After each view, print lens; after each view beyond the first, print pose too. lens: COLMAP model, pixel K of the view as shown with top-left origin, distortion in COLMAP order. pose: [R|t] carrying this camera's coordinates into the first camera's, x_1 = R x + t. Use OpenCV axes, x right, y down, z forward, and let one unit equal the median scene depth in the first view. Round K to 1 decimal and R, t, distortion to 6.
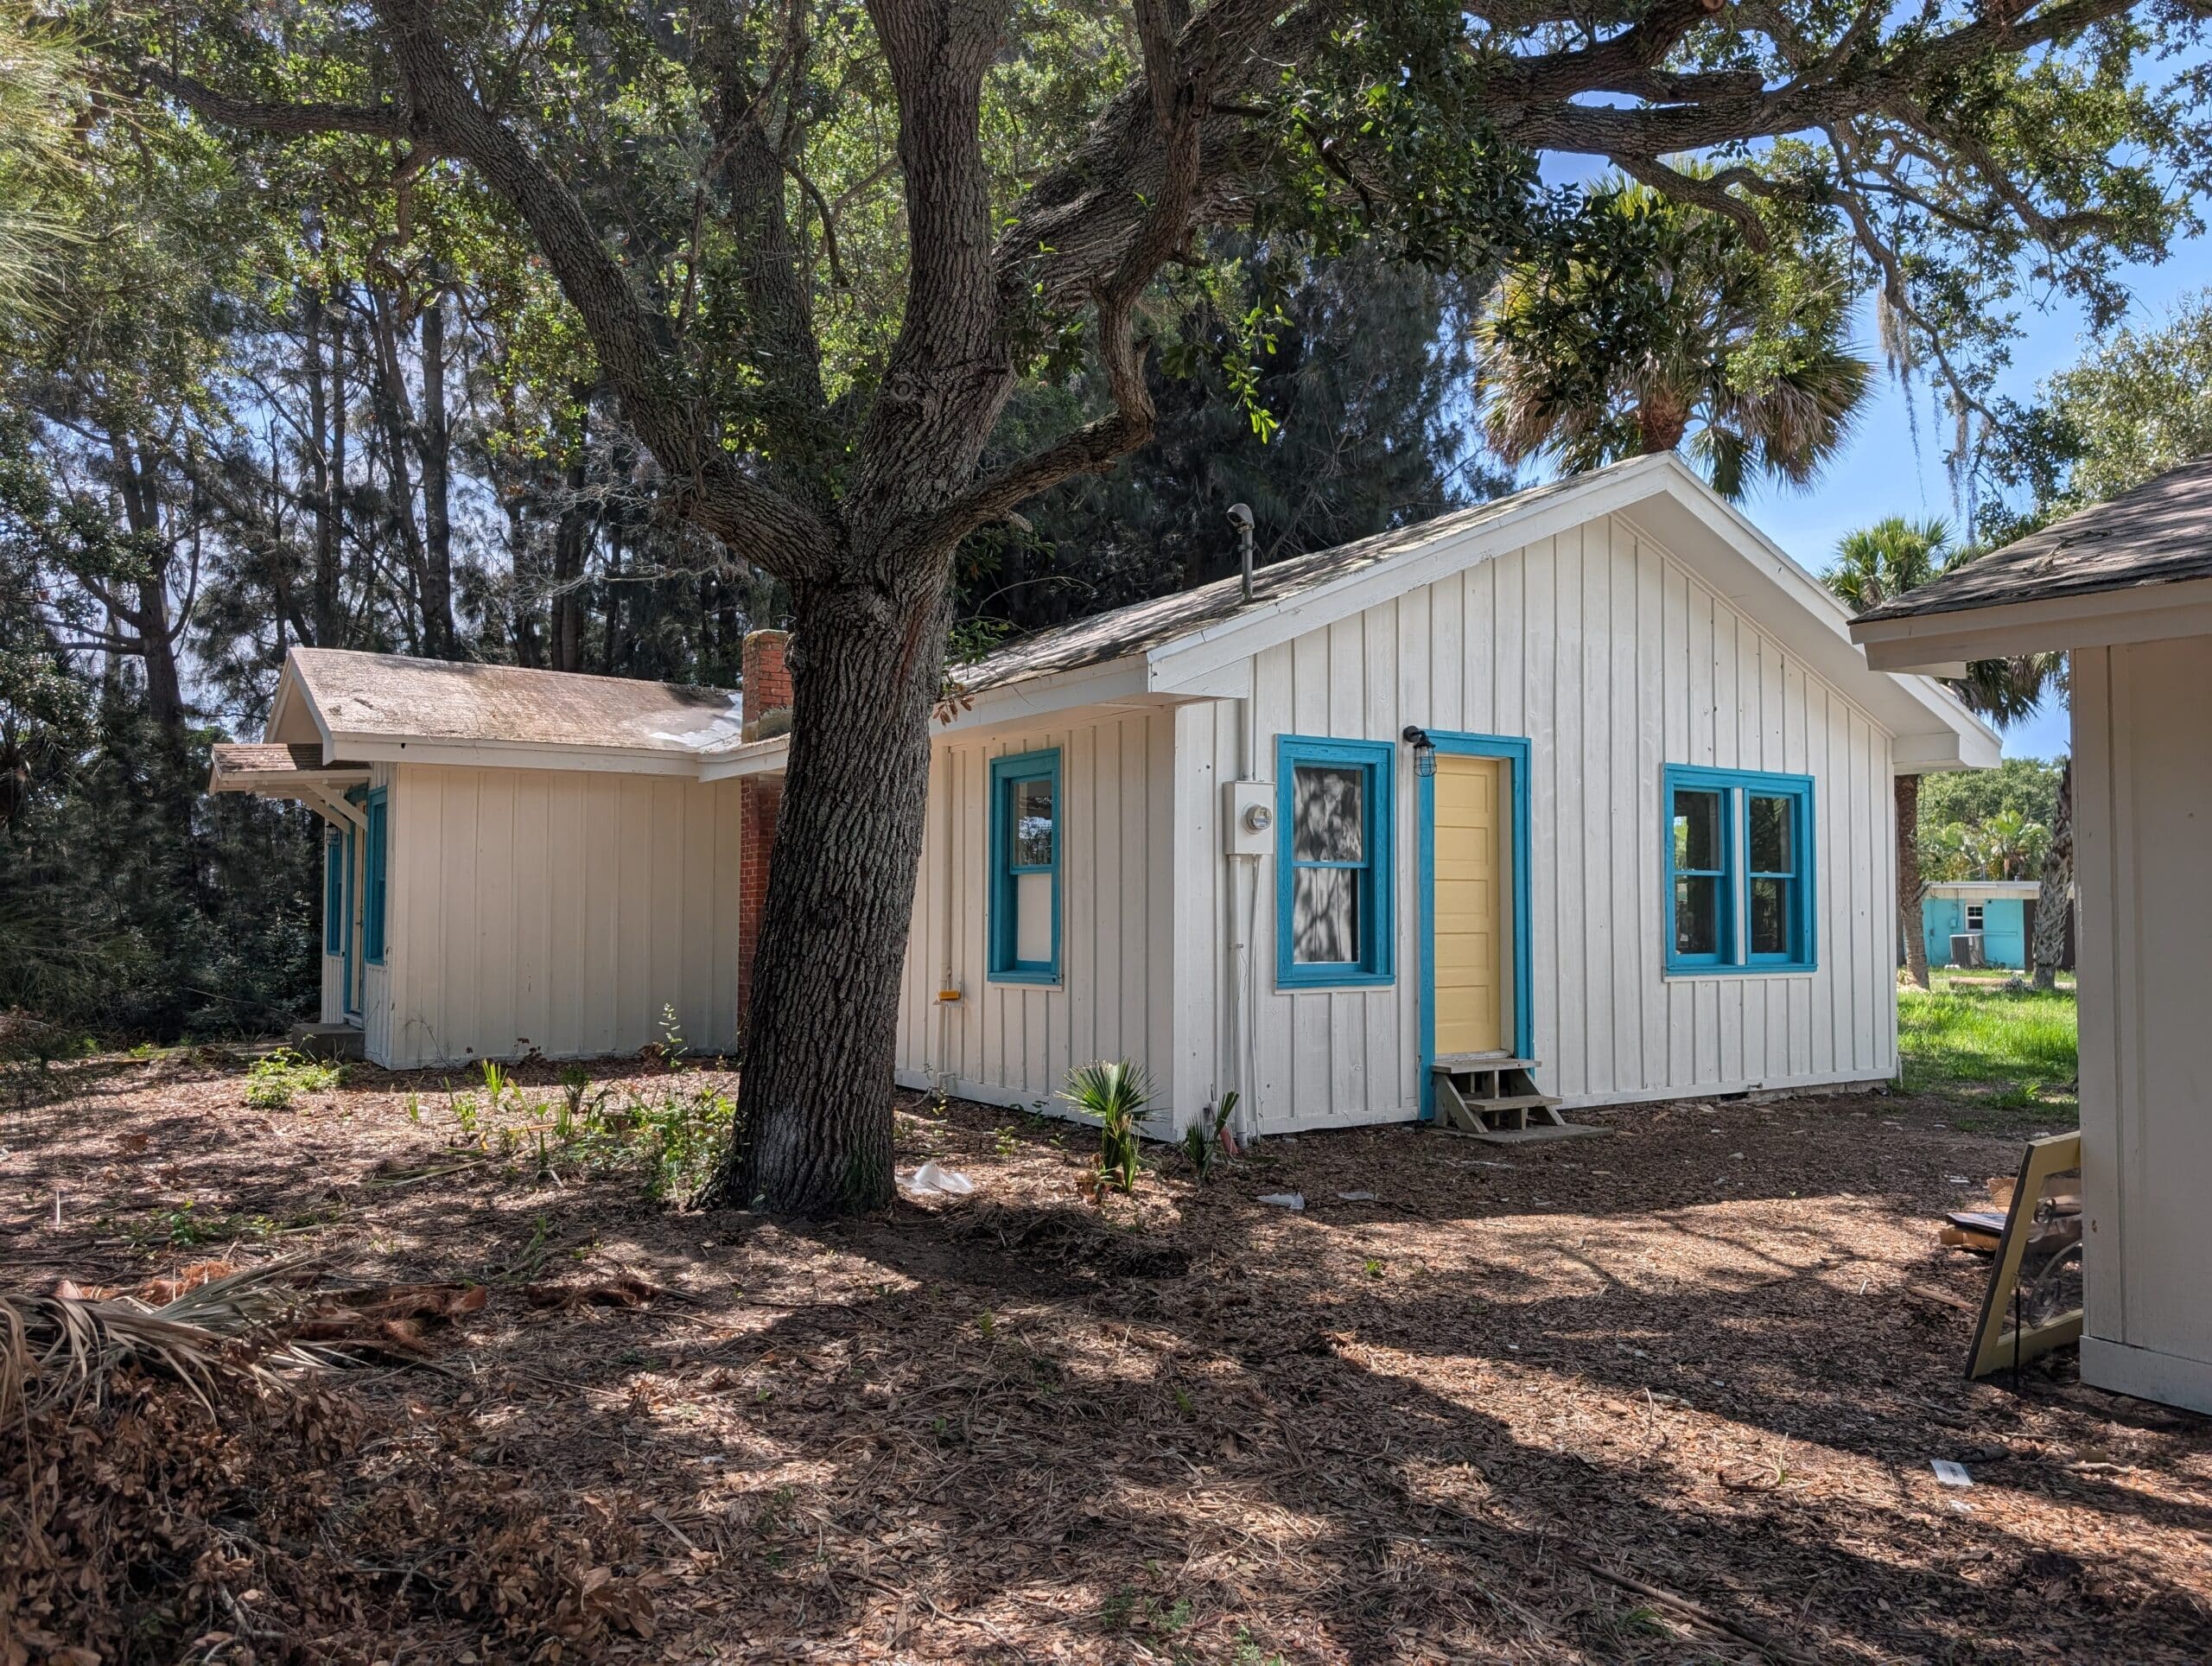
lens RADIAL K [[1543.4, 0, 1103.8], [0, 1543.4, 834.6], [0, 0, 1]] dist [0.001133, -0.000237]
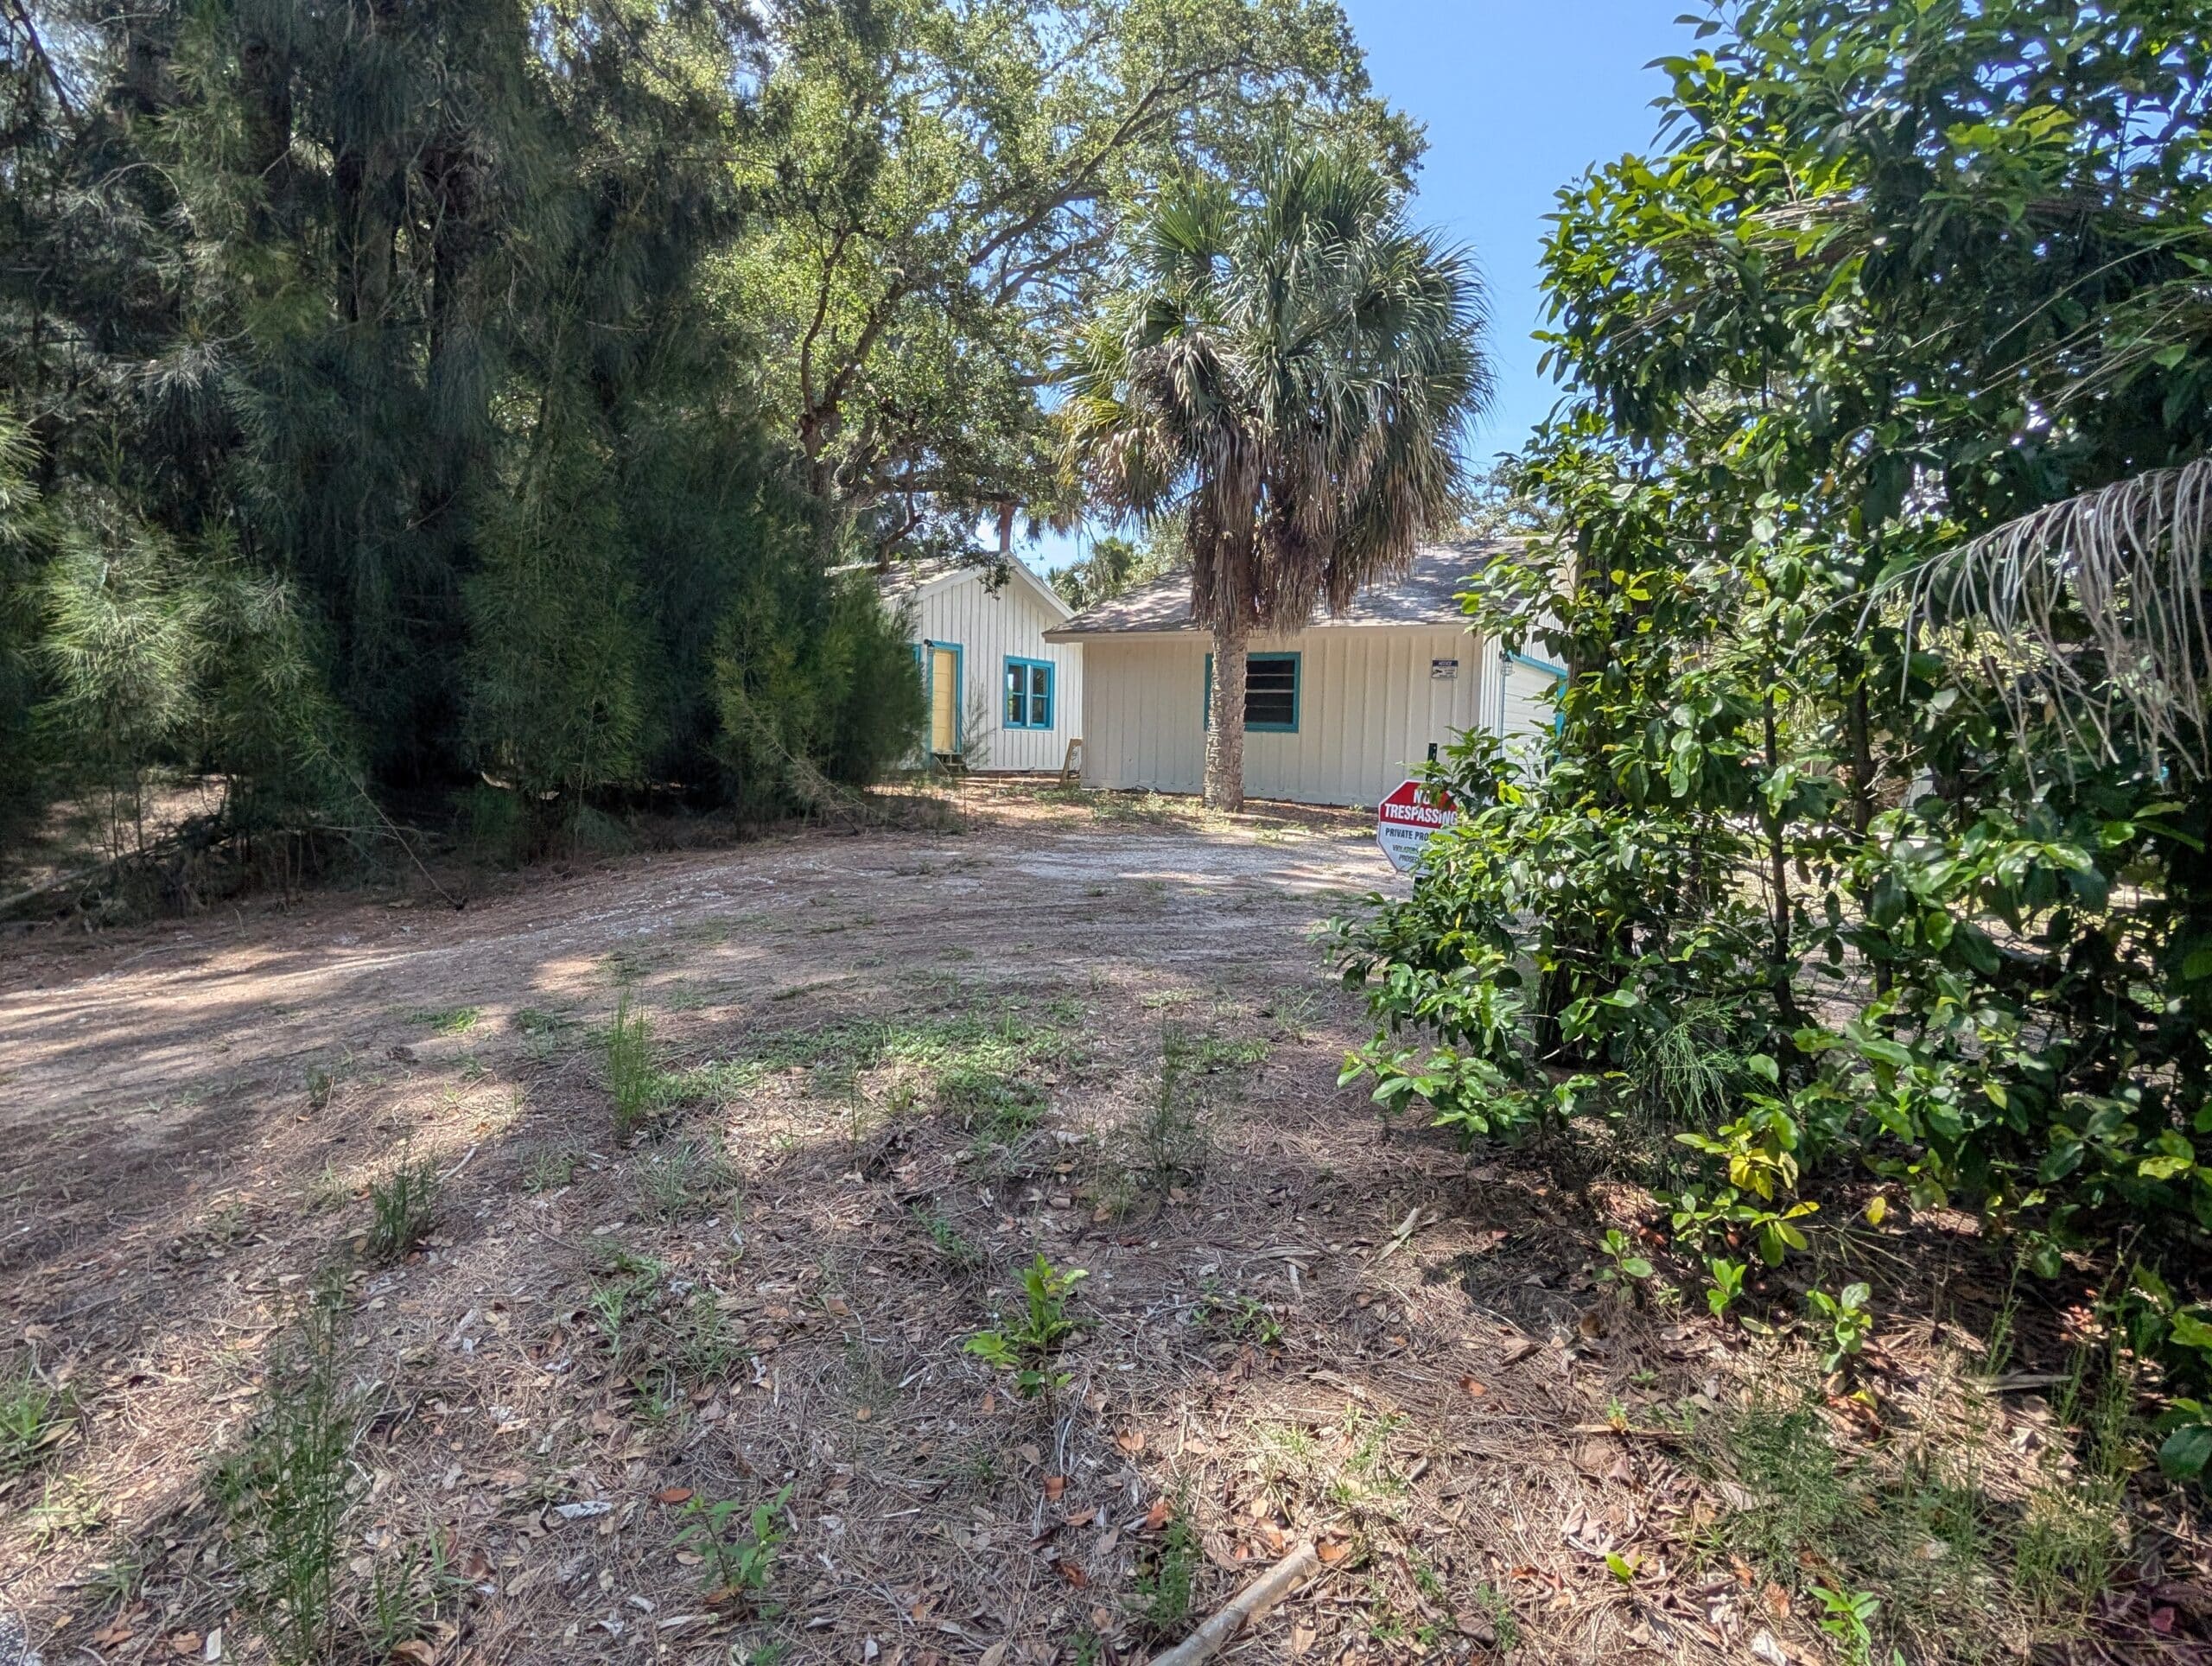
lens RADIAL K [[1146.5, 0, 1104.5], [0, 1146.5, 833.6], [0, 0, 1]] dist [-0.002271, -0.000282]
pose [[0.908297, -0.020277, 0.417834, -0.353684], [-0.032651, 0.992341, 0.119137, 0.023894], [-0.417049, -0.121854, 0.900678, -1.001709]]
